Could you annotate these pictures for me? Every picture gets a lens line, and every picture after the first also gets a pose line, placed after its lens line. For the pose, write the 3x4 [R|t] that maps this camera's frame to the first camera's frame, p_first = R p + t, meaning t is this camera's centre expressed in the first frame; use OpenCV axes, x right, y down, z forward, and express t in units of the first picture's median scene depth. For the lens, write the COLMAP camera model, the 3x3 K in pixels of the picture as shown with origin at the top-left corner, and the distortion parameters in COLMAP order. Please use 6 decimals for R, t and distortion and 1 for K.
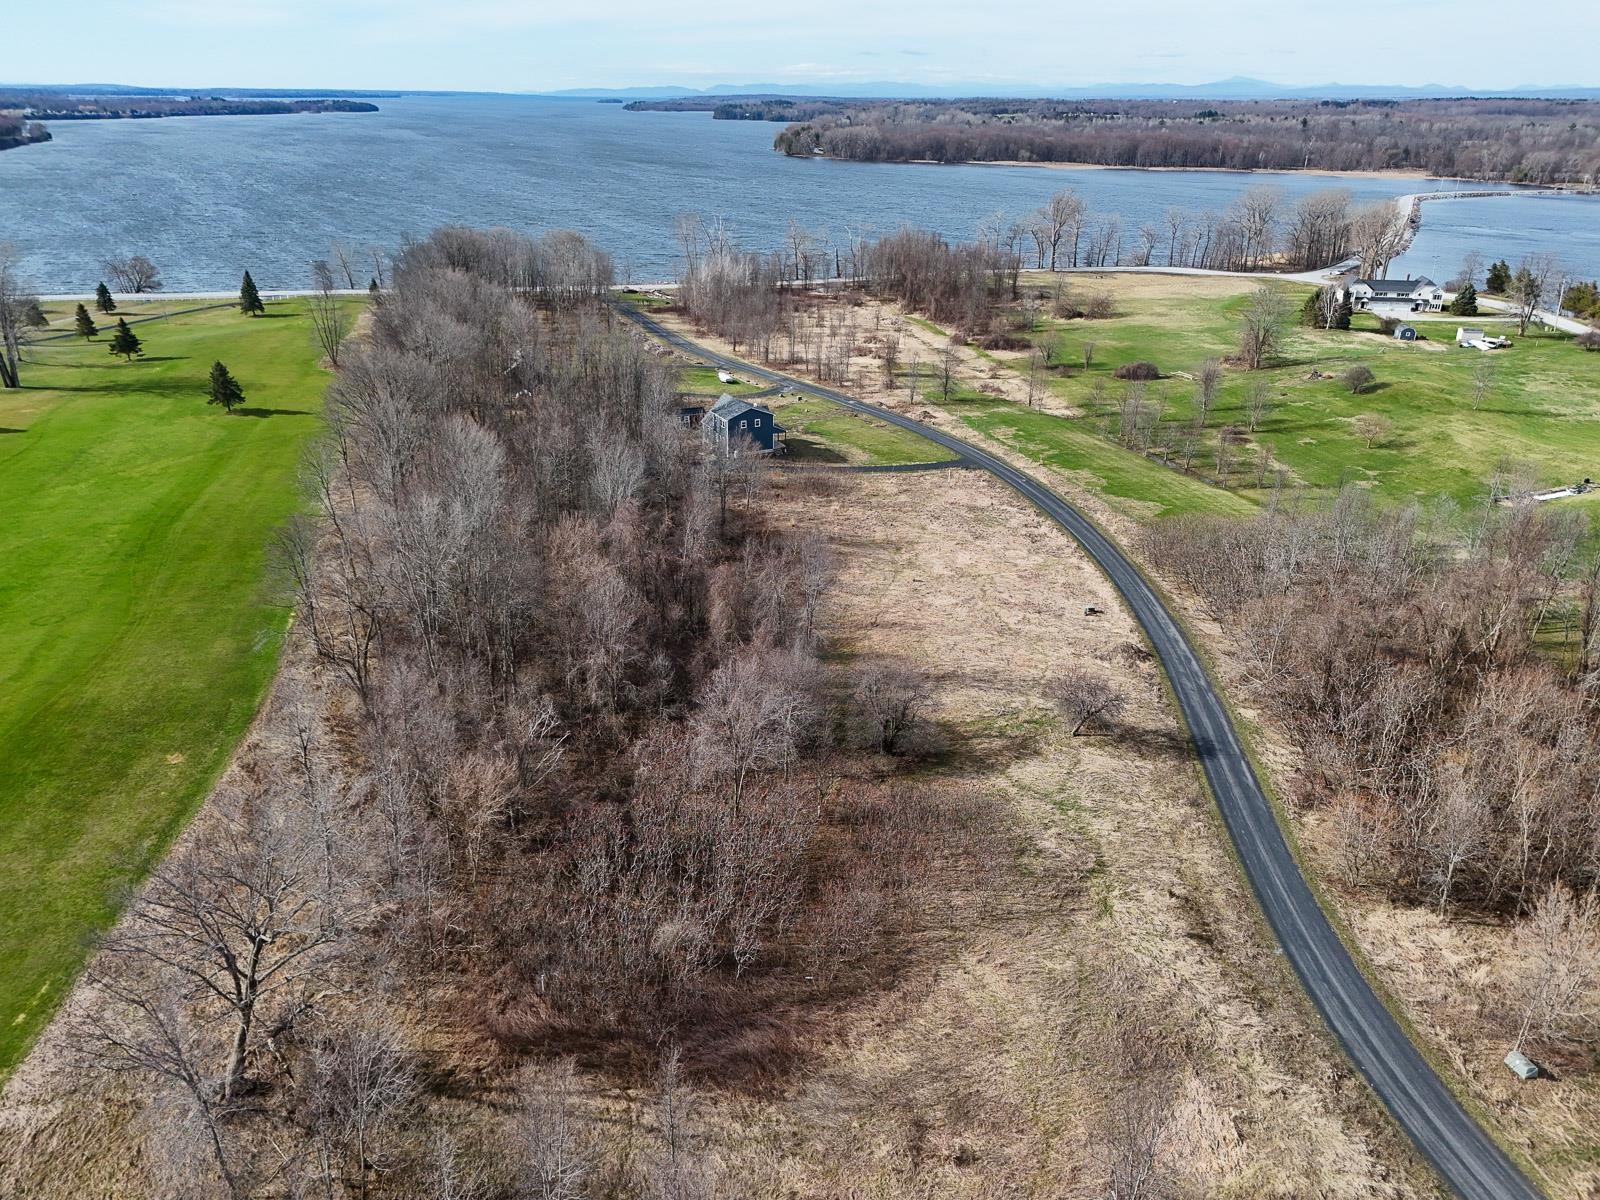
lens RADIAL K [[1158.2, 0, 799.1], [0, 1158.2, 627.9], [0, 0, 1]] dist [0.073245, -0.066387]
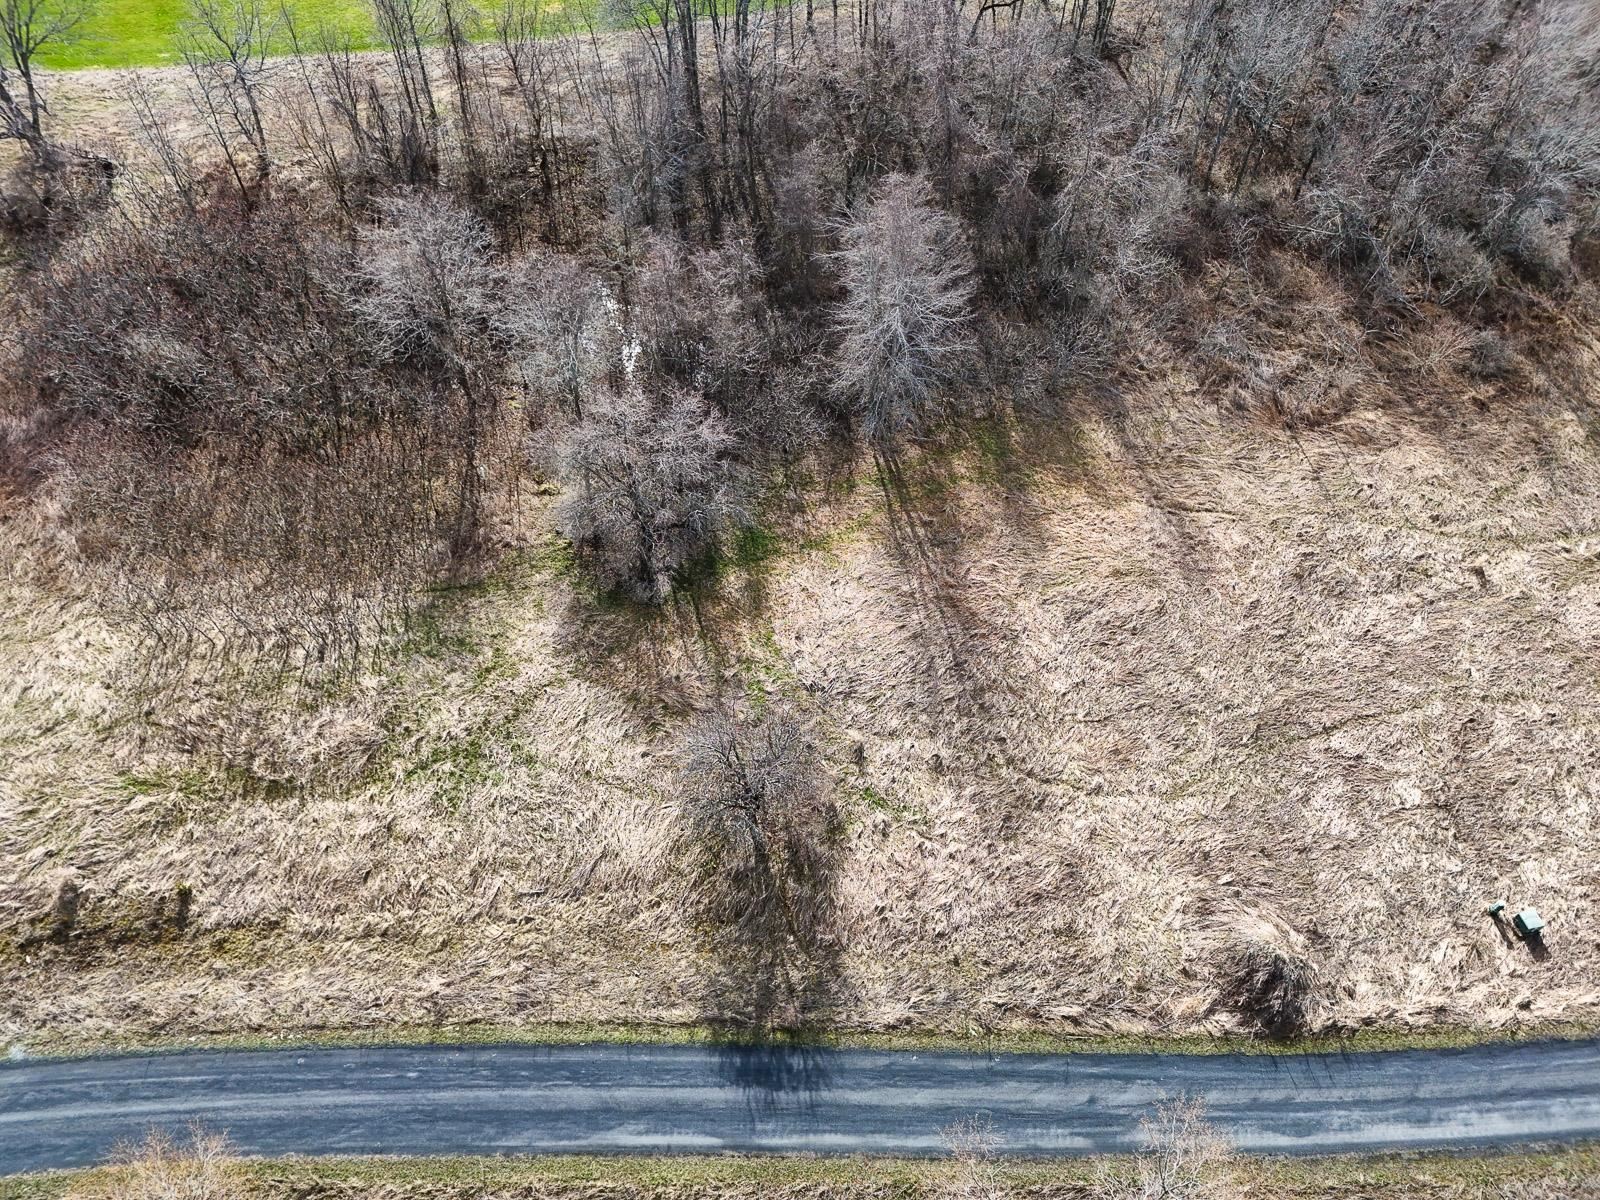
lens RADIAL K [[1182.3, 0, 800.0], [0, 1182.3, 600.0], [0, 0, 1]] dist [0.085354, -0.083459]
pose [[0.148074, 0.759763, -0.633114, 0.222150], [-0.425989, 0.626739, 0.652481, -0.137499], [0.892529, 0.173084, 0.416455, 0.348512]]
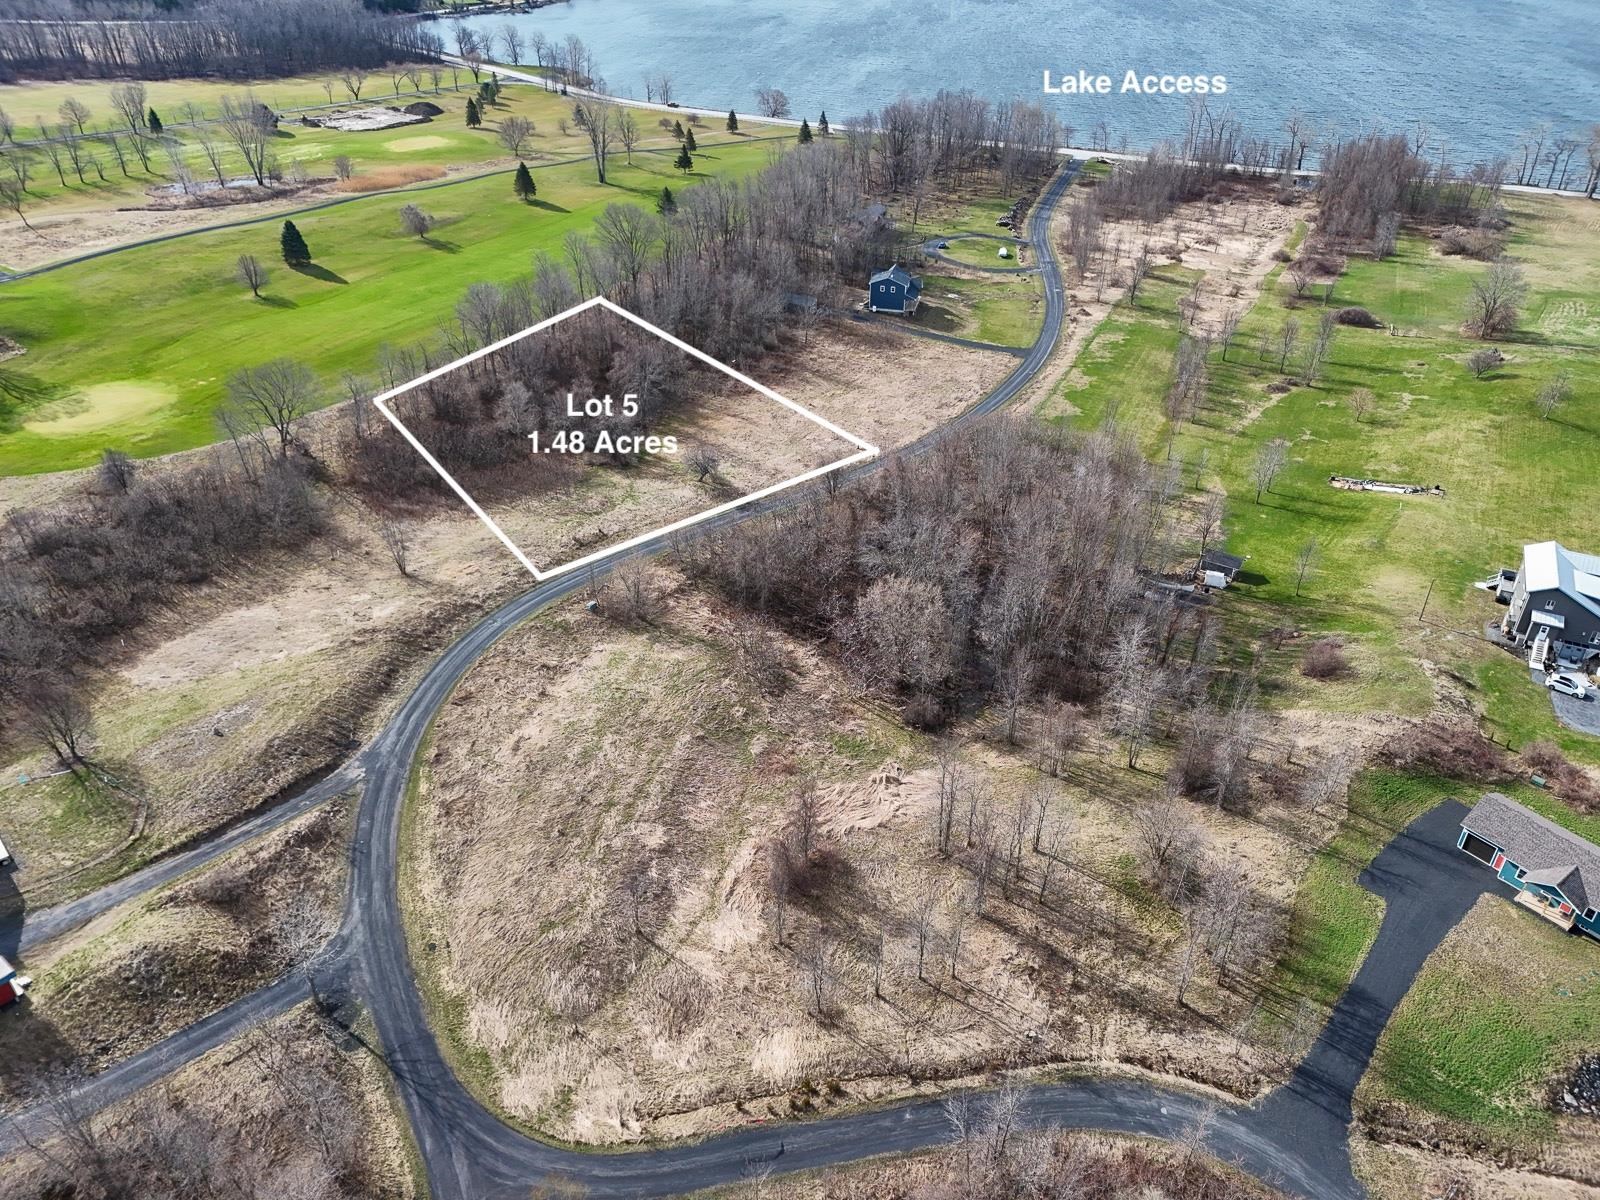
lens RADIAL K [[1169.4, 0, 792.4], [0, 1169.4, 600.5], [0, 0, 1]] dist [0.098899, -0.131904]
pose [[0.768578, 0.340075, -0.541883, 0.635509], [-0.269728, 0.940304, 0.207547, -0.070009], [0.580117, -0.013355, 0.814424, -0.199965]]
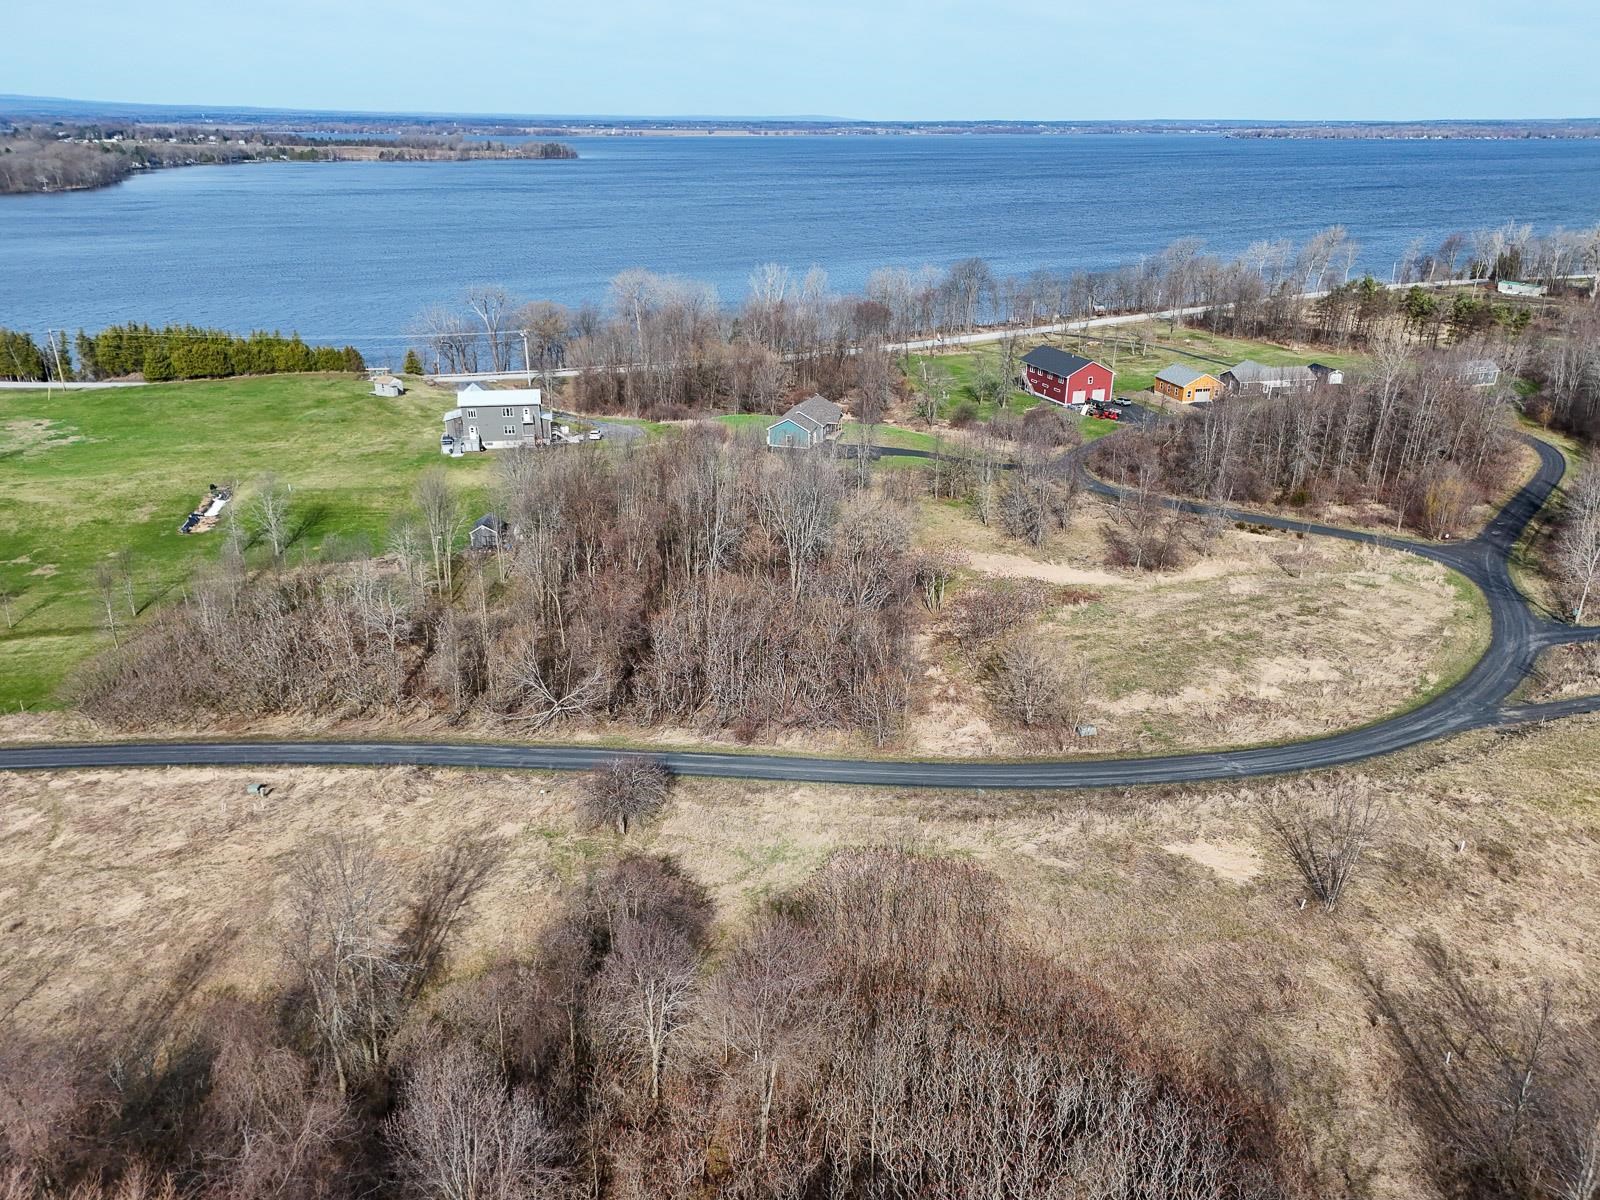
lens RADIAL K [[1170.6, 0, 798.9], [0, 1170.6, 601.2], [0, 0, 1]] dist [0.078198, -0.080184]
pose [[0.036390, -0.384390, 0.922453, -0.227368], [0.411351, 0.847000, 0.336721, -0.133750], [-0.910750, 0.367199, 0.188941, 0.284659]]
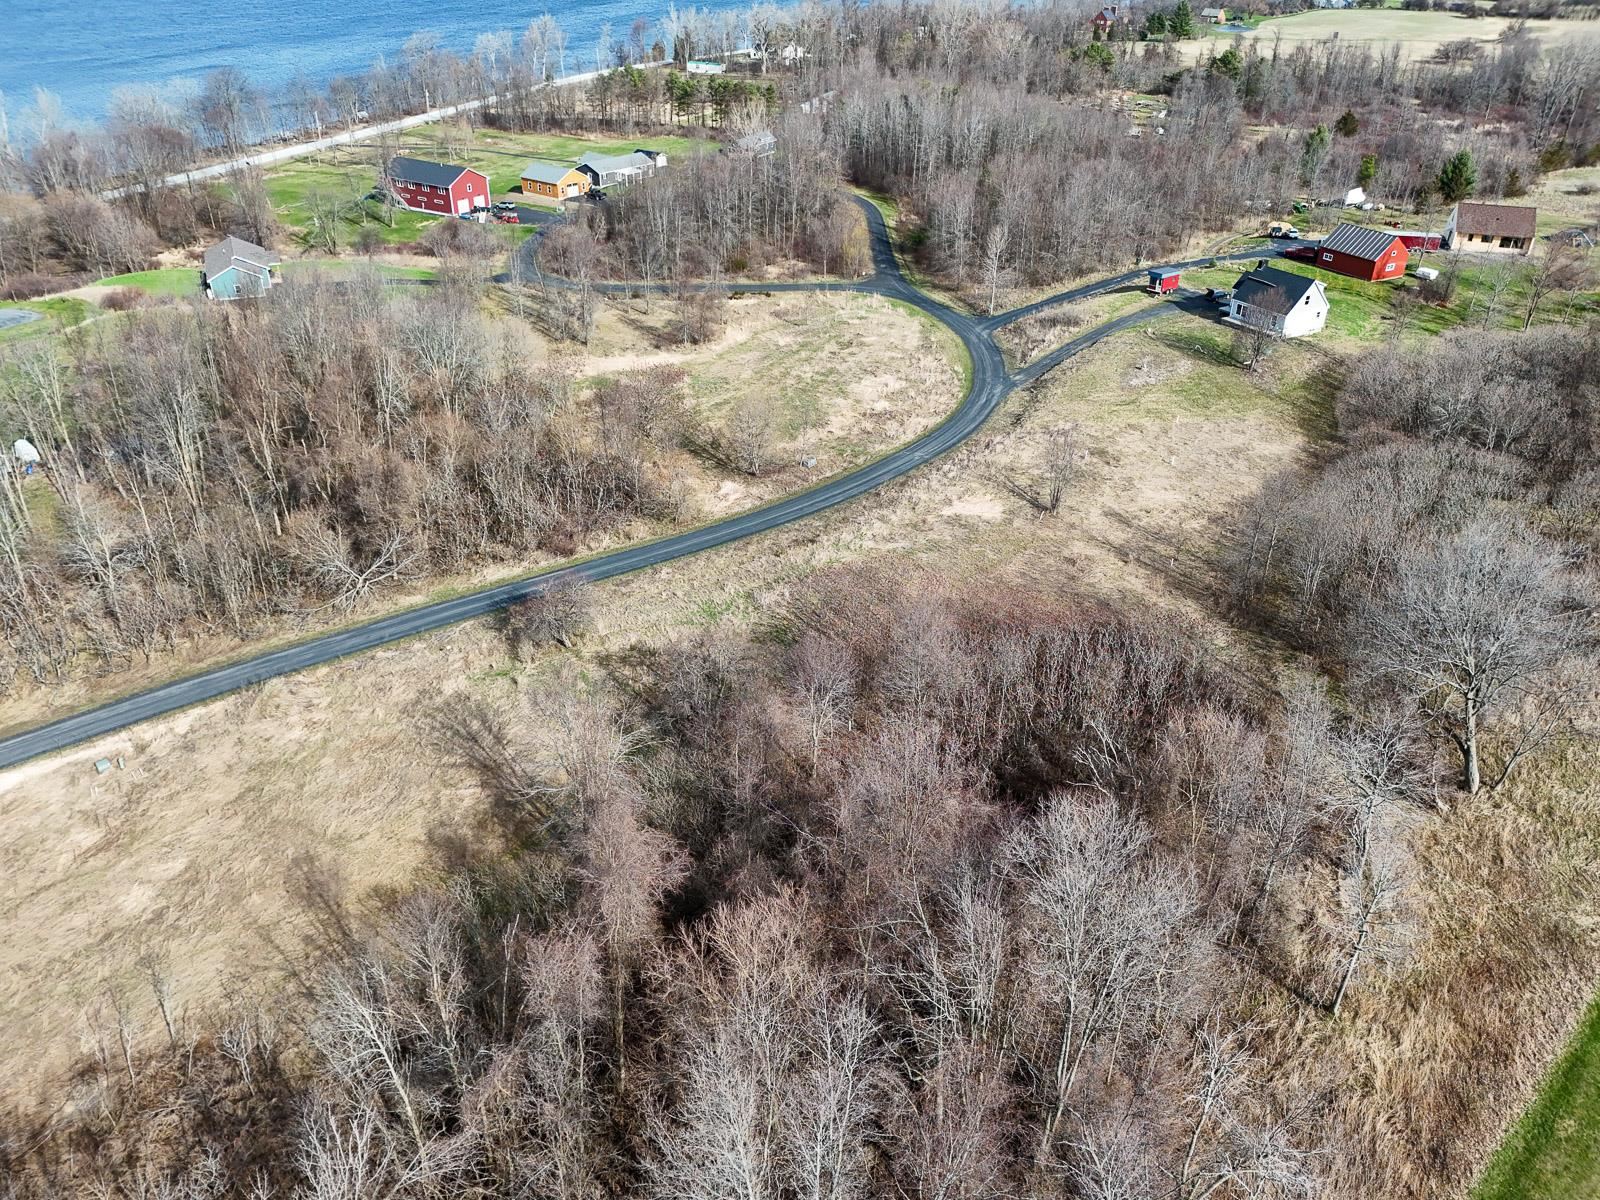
lens RADIAL K [[1170.6, 0, 798.9], [0, 1170.6, 601.2], [0, 0, 1]] dist [0.078198, -0.080184]
pose [[-0.608119, -0.416001, 0.676117, -0.230104], [0.315078, 0.655260, 0.686557, -0.238613], [-0.728641, 0.630538, -0.267403, 0.484885]]
